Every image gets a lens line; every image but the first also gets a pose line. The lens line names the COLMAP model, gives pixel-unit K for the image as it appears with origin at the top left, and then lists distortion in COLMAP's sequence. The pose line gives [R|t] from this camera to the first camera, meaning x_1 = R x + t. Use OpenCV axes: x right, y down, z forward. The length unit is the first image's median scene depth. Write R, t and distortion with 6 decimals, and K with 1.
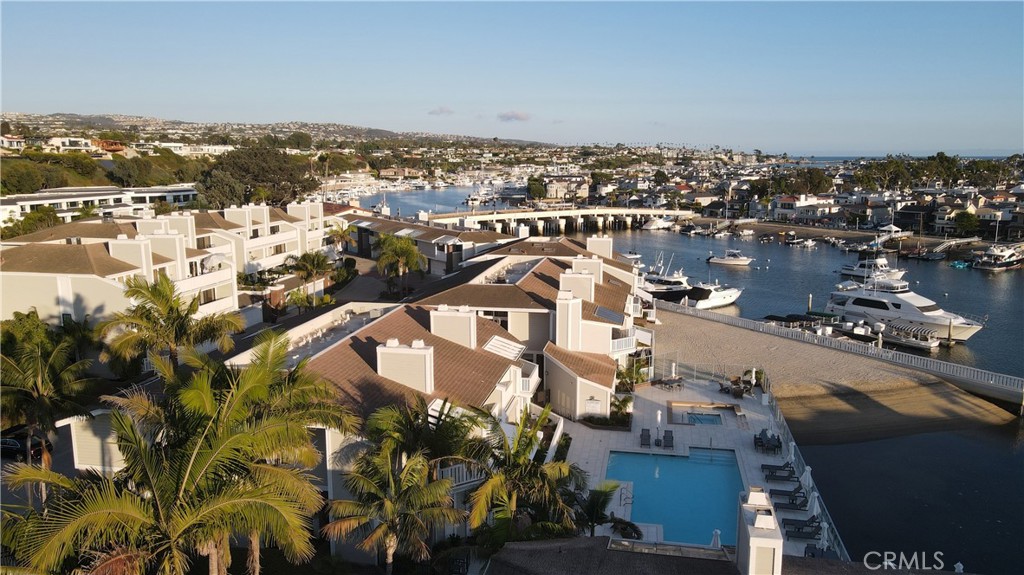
lens RADIAL K [[752.6, 0, 505.6], [0, 752.6, 285.5], [0, 0, 1]] dist [-0.001023, 0.024593]
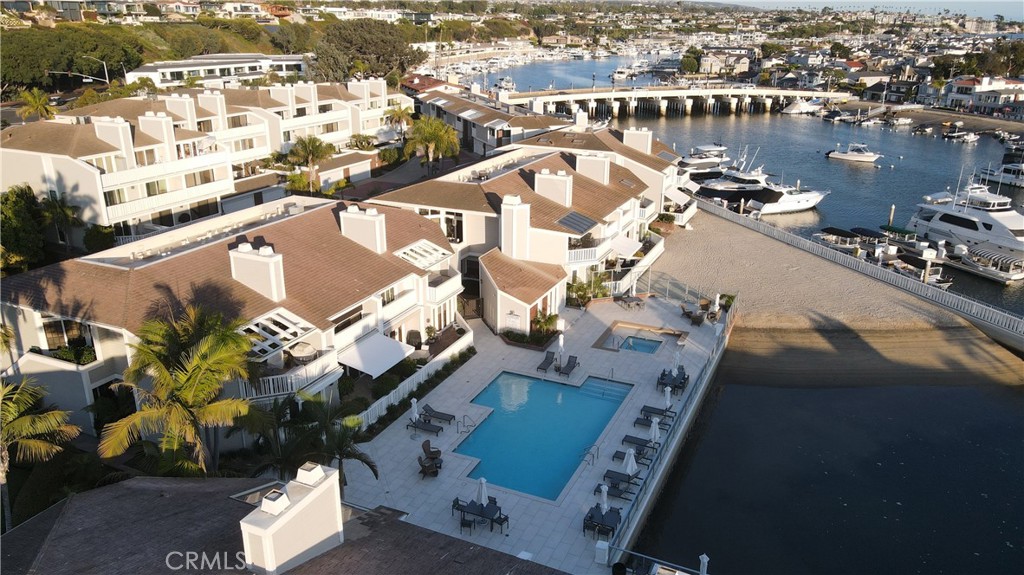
lens RADIAL K [[752.6, 0, 509.0], [0, 752.6, 288.1], [0, 0, 1]] dist [-0.001023, 0.024593]
pose [[0.971730, 0.085820, -0.219947, 0.082861], [-0.046943, 0.983226, 0.176246, -0.012653], [0.231383, -0.160939, 0.959458, 0.023891]]
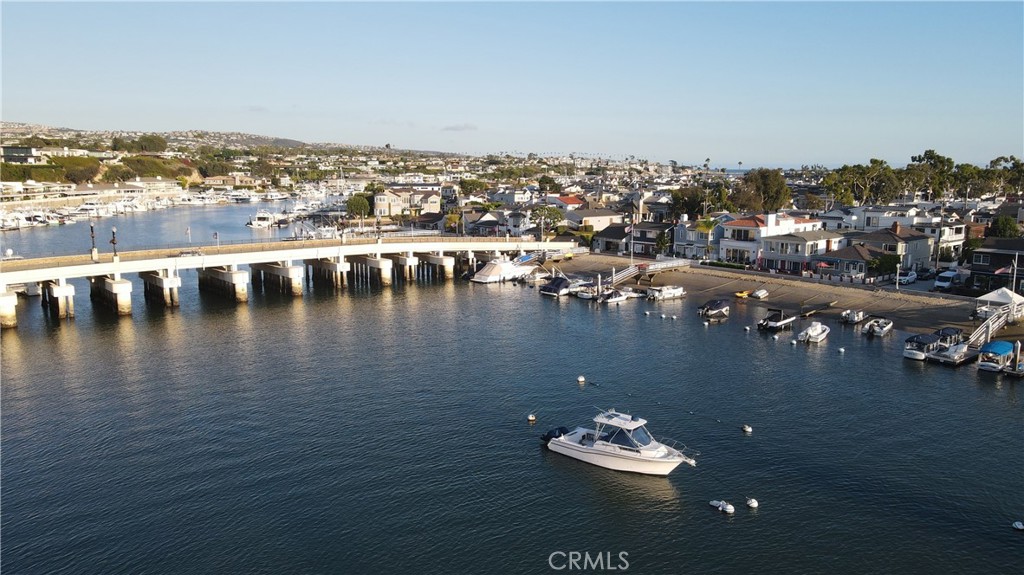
lens RADIAL K [[752.6, 0, 513.1], [0, 752.6, 288.5], [0, 0, 1]] dist [-0.001023, 0.024593]
pose [[0.993655, -0.014579, 0.111525, 0.157851], [0.015921, 0.999811, -0.011149, -0.066841], [-0.111341, 0.012853, 0.993699, 0.506797]]
